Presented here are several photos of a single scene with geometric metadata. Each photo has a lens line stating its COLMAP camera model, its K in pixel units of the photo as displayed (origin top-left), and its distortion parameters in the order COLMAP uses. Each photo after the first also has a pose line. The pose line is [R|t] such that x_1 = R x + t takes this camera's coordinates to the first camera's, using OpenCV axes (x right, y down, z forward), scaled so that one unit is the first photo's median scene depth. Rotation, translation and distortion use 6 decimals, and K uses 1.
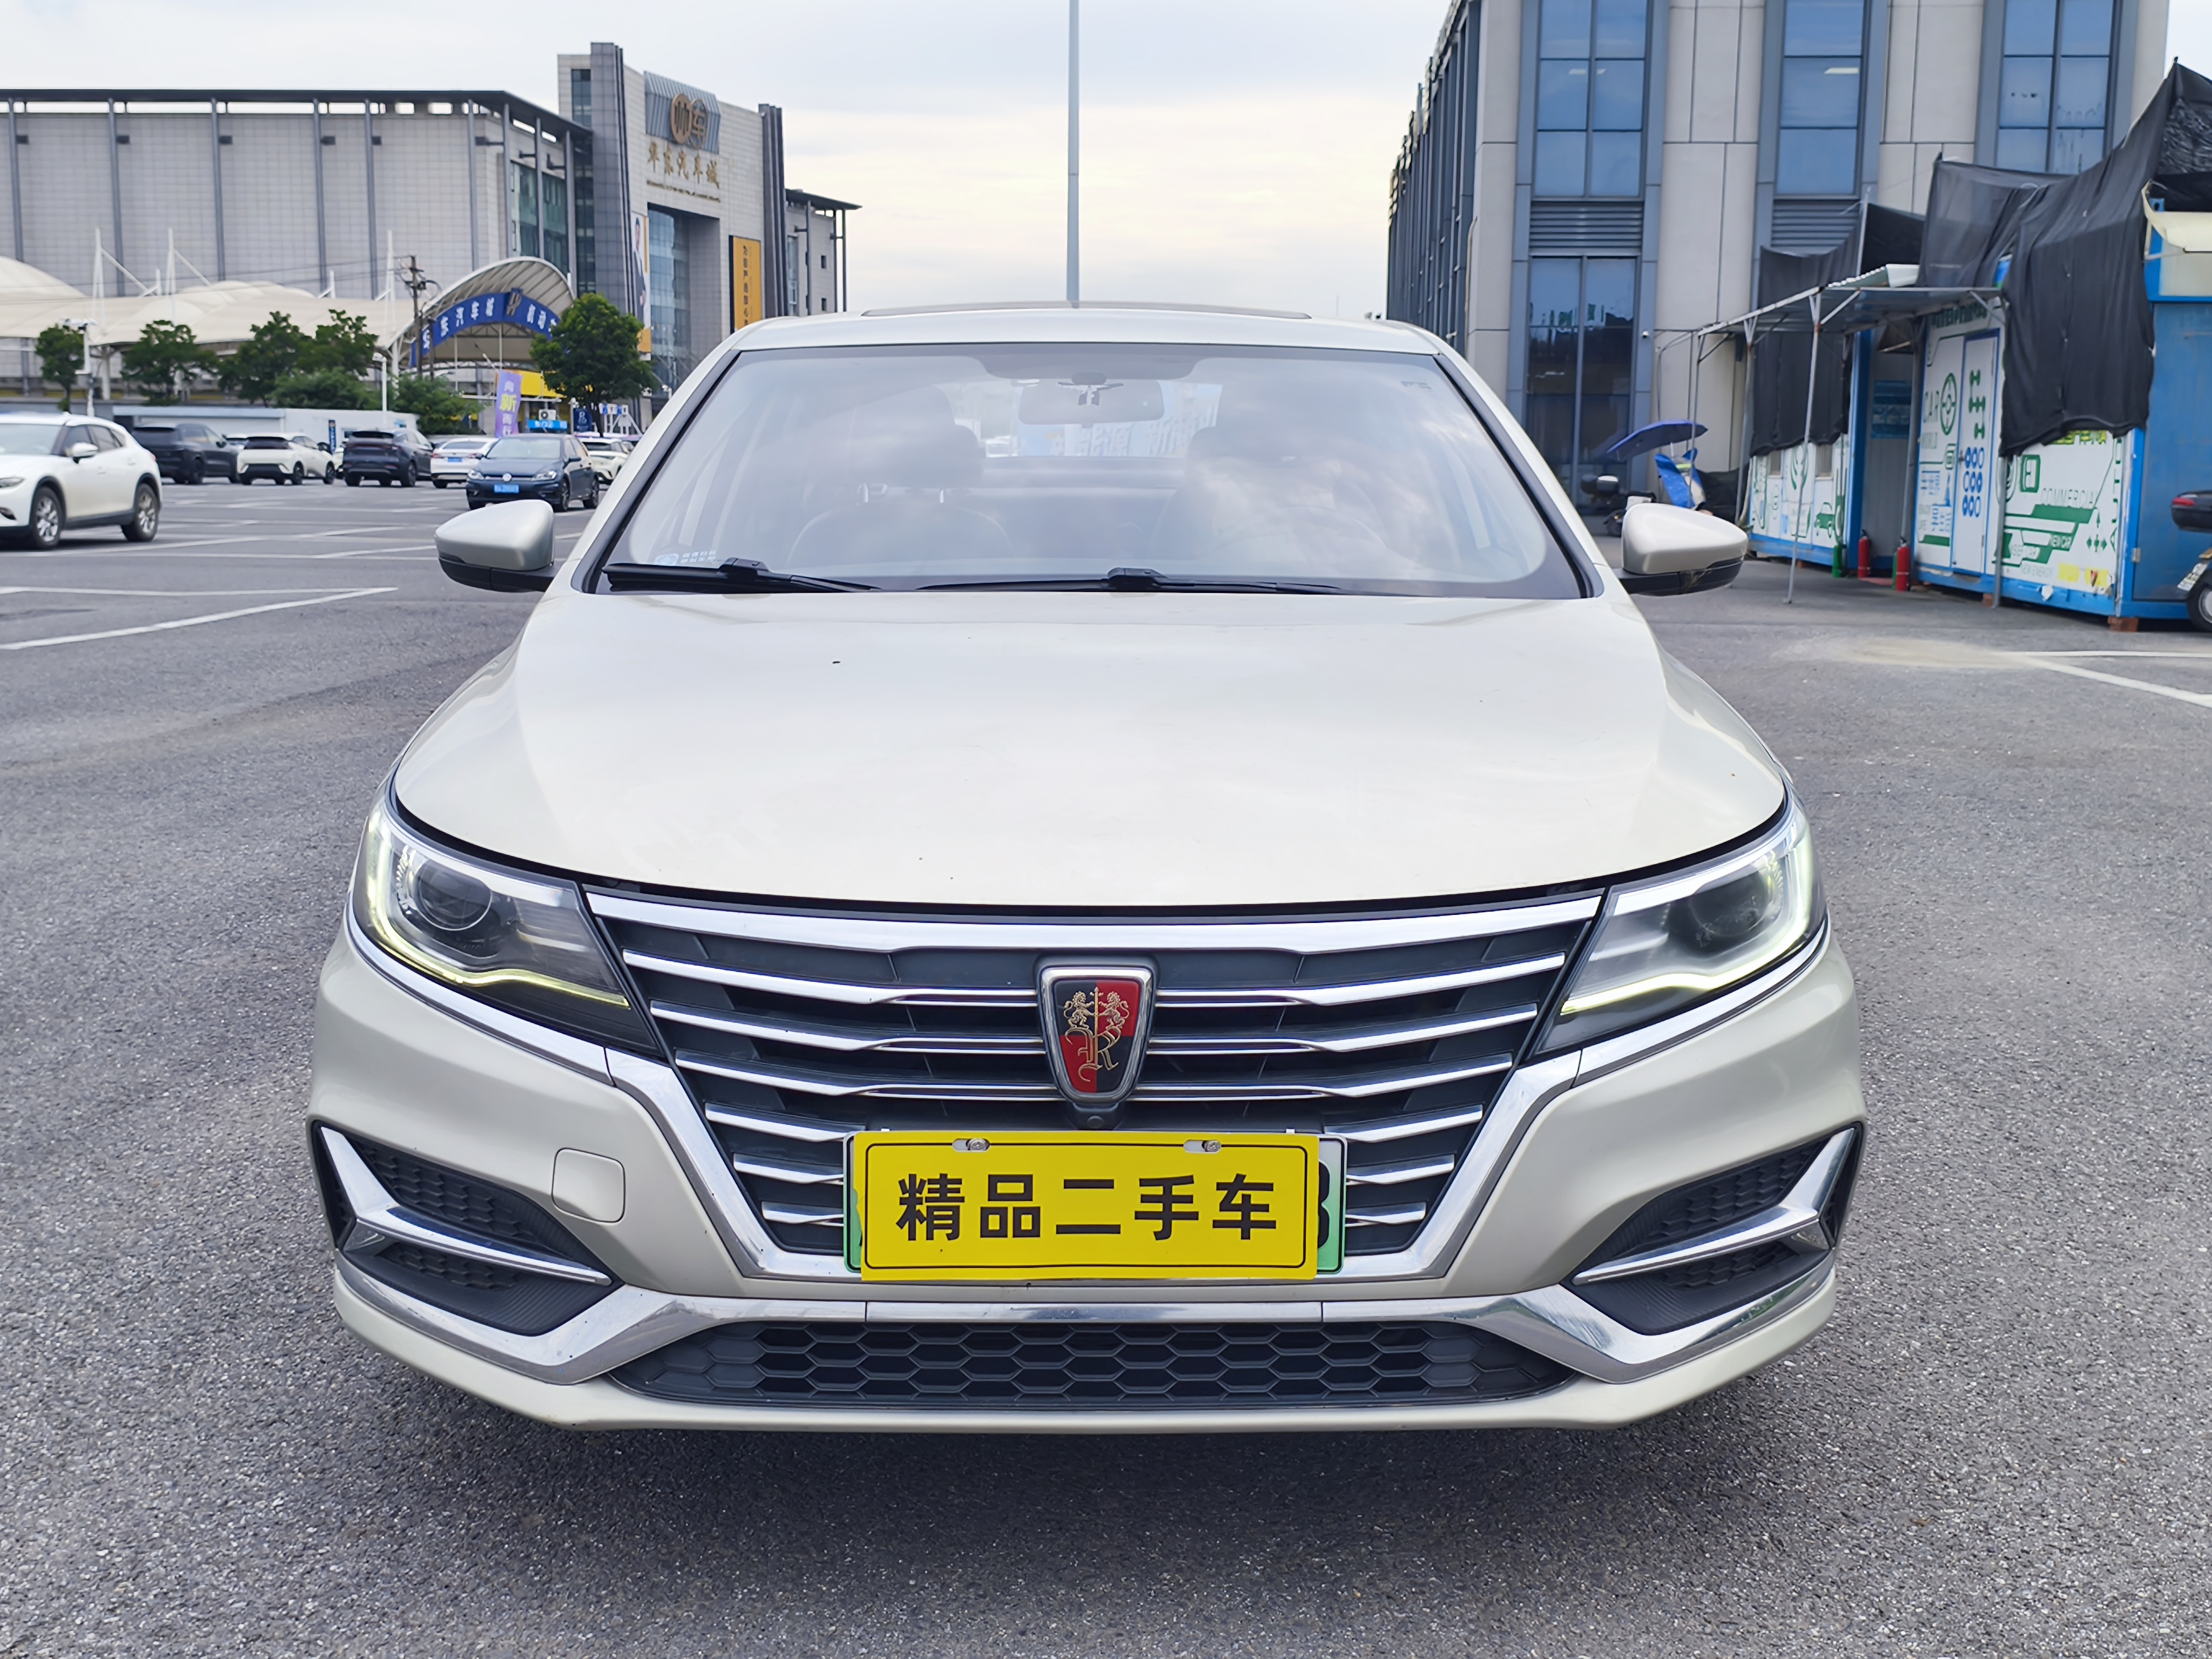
lens RADIAL K [[2337.9, 0, 1106.0], [0, 2337.9, 829.5], [0, 0, 1]] dist [0.061437, -0.133140]
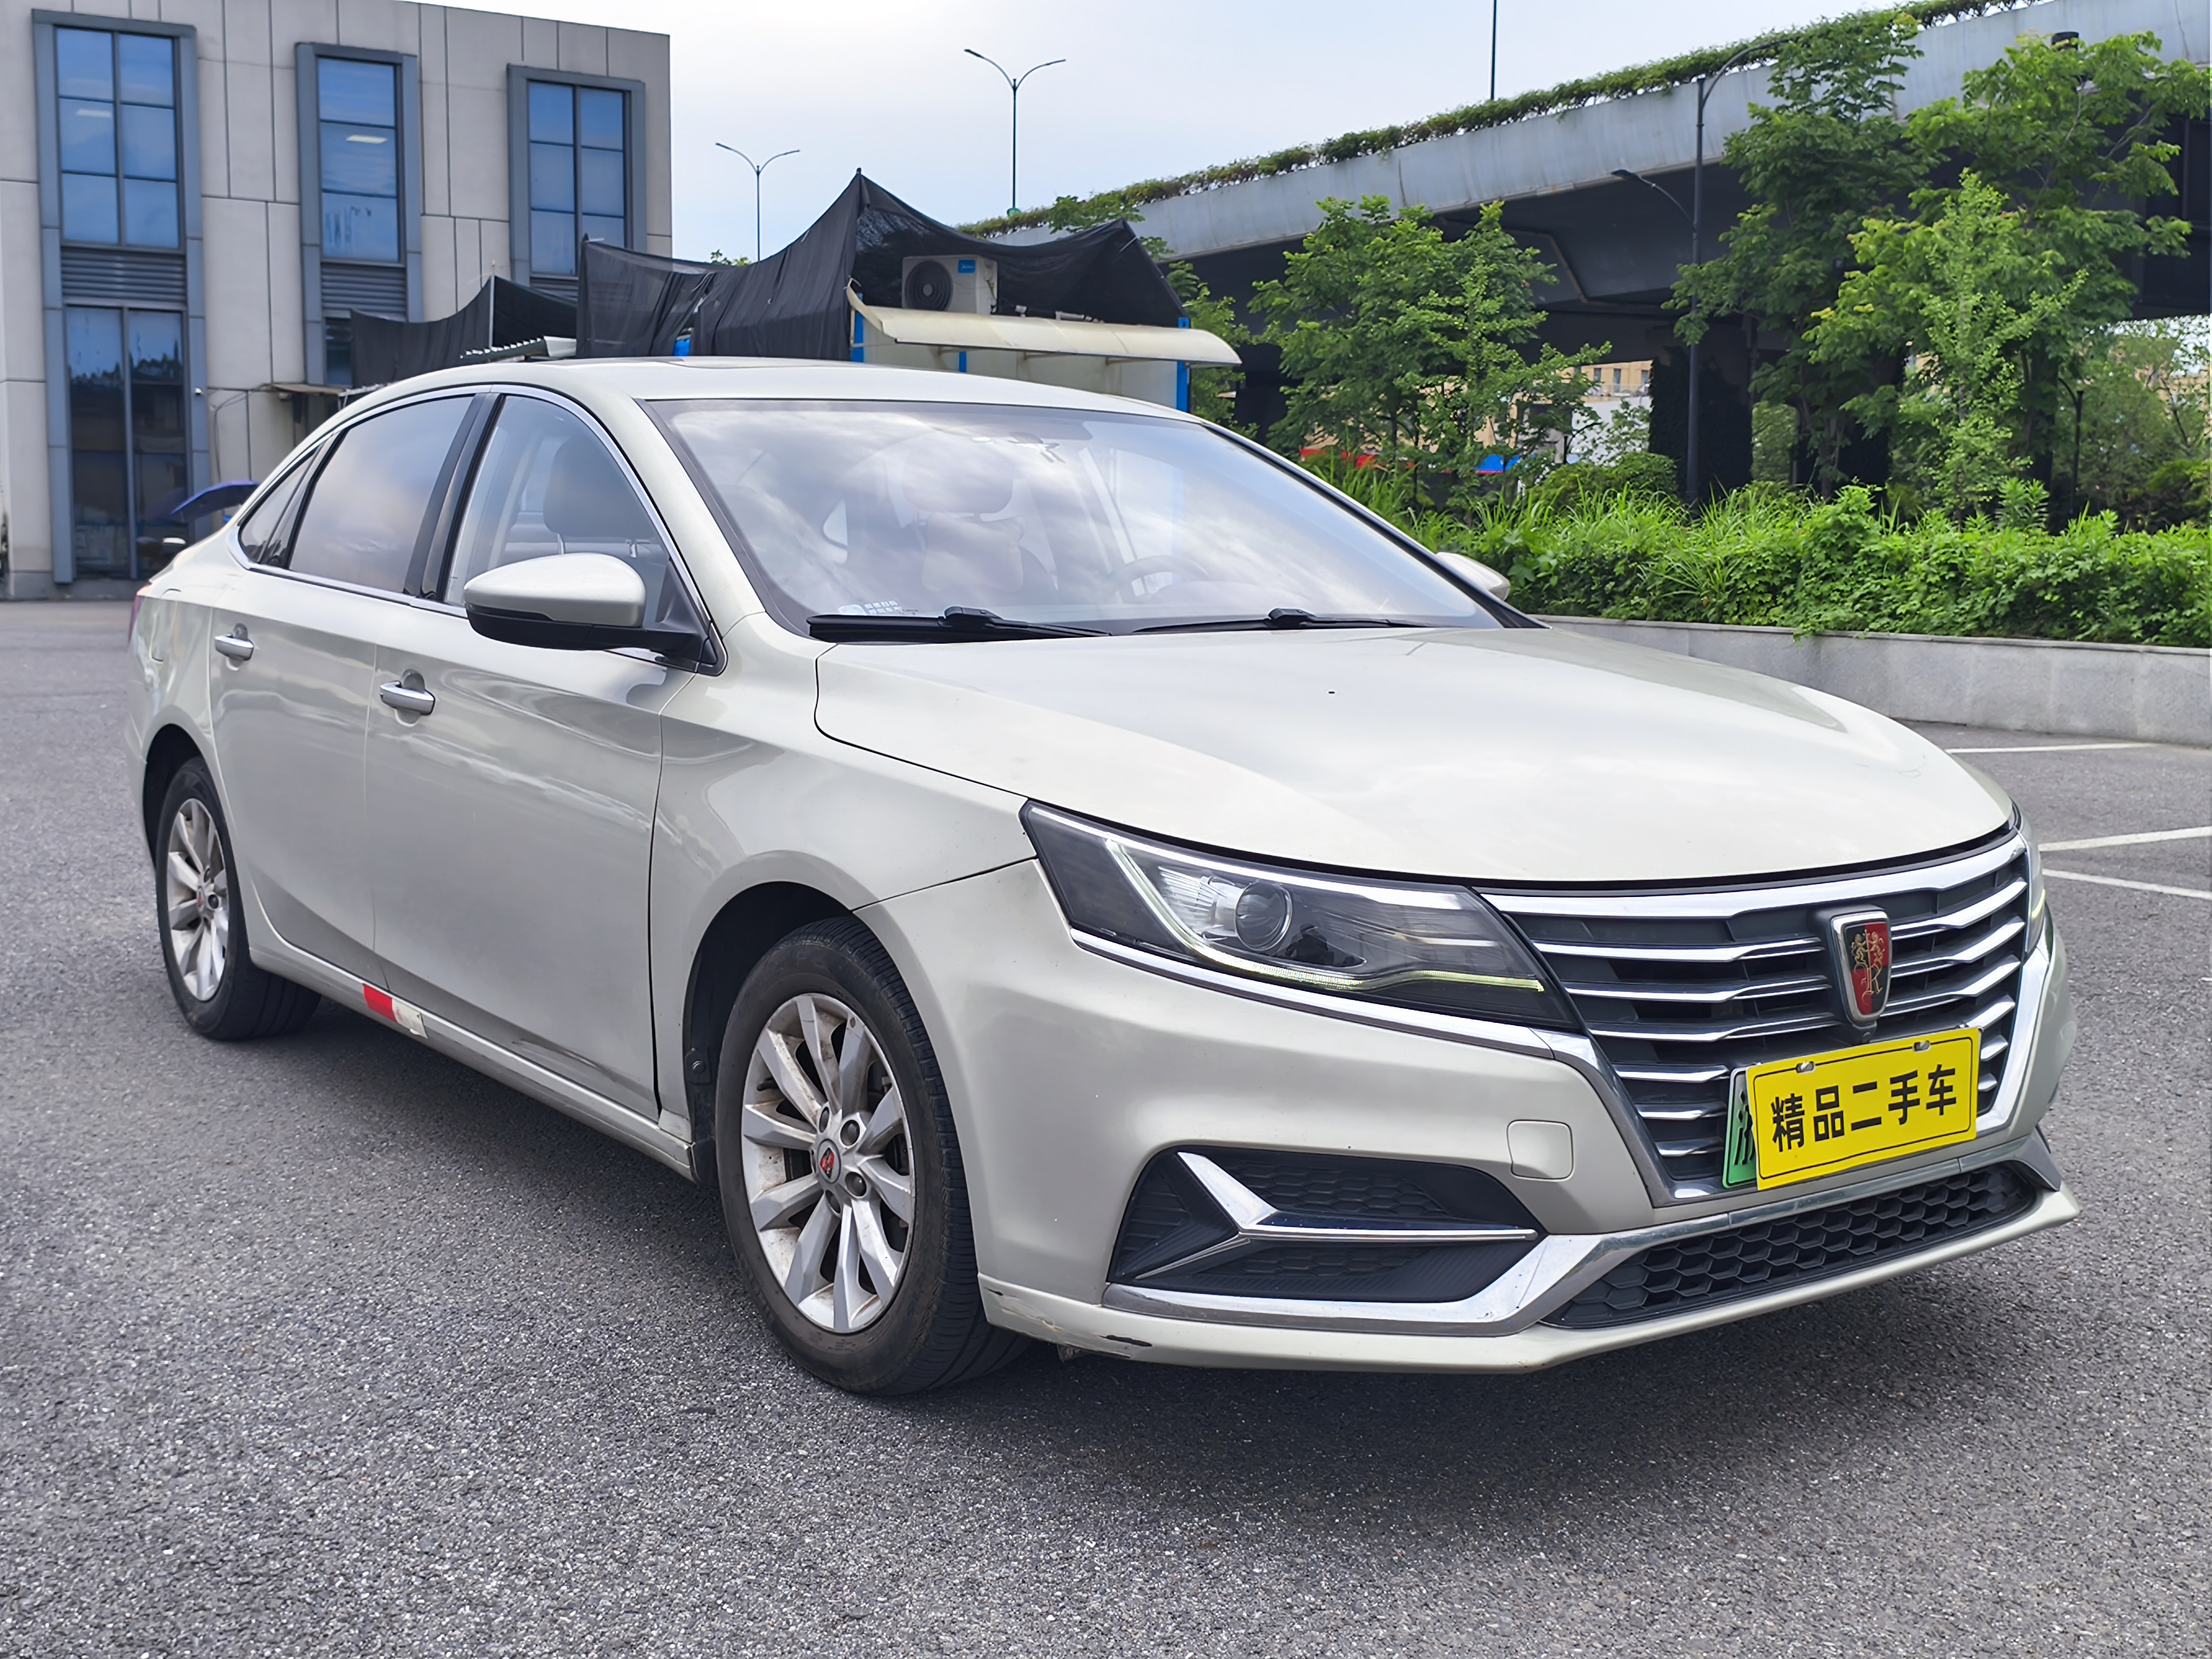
lens RADIAL K [[2337.9, 0, 1106.0], [0, 2337.9, 829.5], [0, 0, 1]] dist [0.061437, -0.133140]
pose [[0.824732, -0.068949, 0.561305, -1.034438], [0.083792, 0.996483, -0.000713, -0.018962], [-0.559282, 0.047621, 0.827608, 0.179976]]
